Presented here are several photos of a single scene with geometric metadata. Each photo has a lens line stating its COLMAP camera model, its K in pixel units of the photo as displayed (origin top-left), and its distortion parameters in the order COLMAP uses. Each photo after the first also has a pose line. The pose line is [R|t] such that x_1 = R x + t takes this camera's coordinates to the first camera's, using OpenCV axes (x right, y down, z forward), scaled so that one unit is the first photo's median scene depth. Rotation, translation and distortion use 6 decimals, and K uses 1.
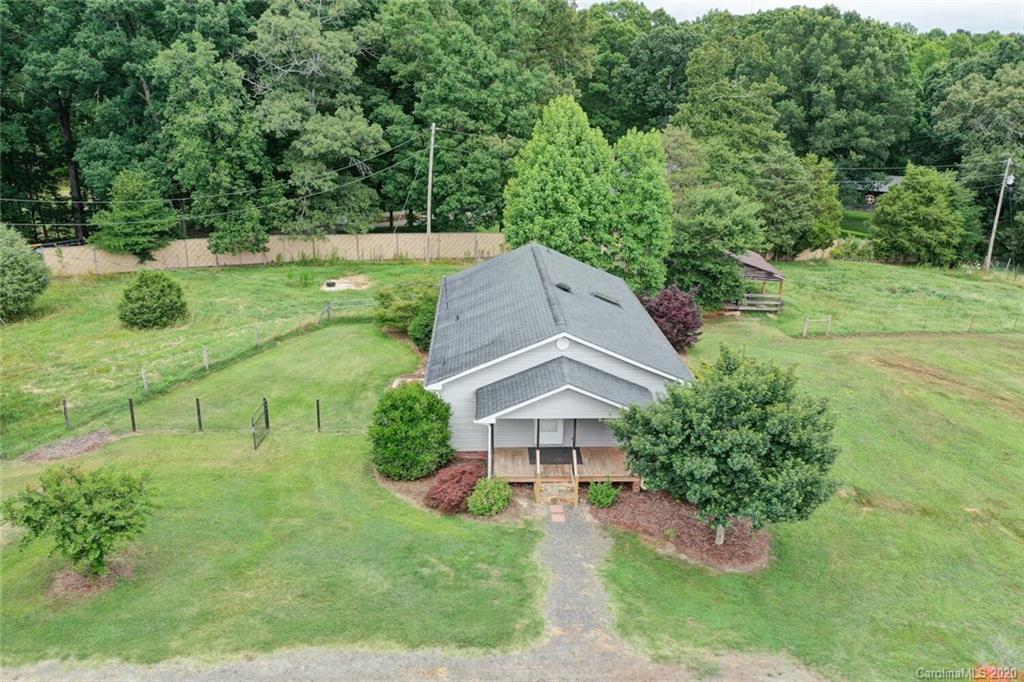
lens RADIAL K [[808.3, 0, 513.4], [0, 808.3, 340.1], [0, 0, 1]] dist [0.021300, -0.011074]
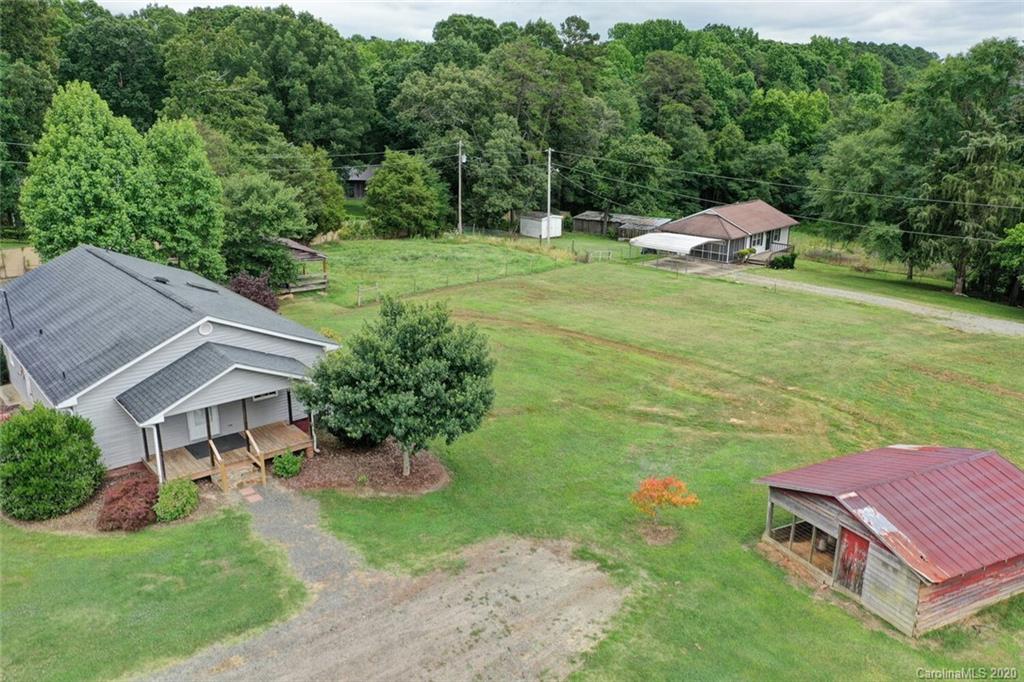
lens RADIAL K [[808.3, 0, 508.5], [0, 808.3, 337.5], [0, 0, 1]] dist [0.021300, -0.011074]
pose [[0.794608, -0.183200, 0.578823, -0.117409], [0.187120, 0.980875, 0.053573, 0.016588], [-0.577568, 0.065739, 0.813691, 0.003465]]
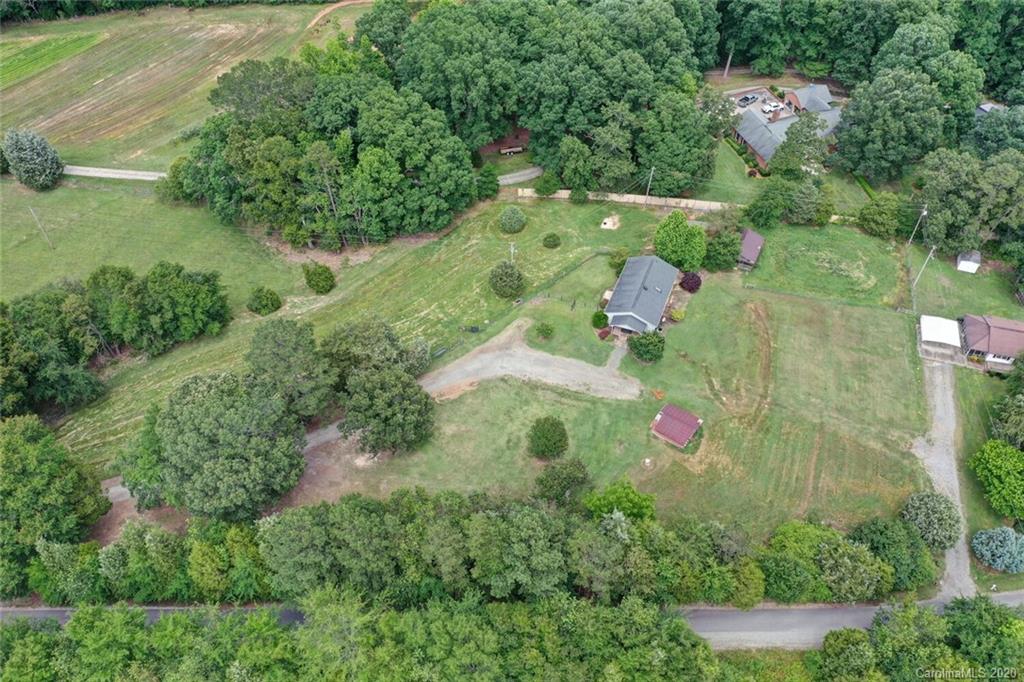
lens RADIAL K [[808.3, 0, 511.8], [0, 808.3, 336.3], [0, 0, 1]] dist [0.021300, -0.011074]
pose [[0.912478, 0.288276, -0.290313, 0.487026], [-0.109907, 0.856227, 0.504773, -1.279659], [0.394088, -0.428687, 0.812971, -1.893641]]
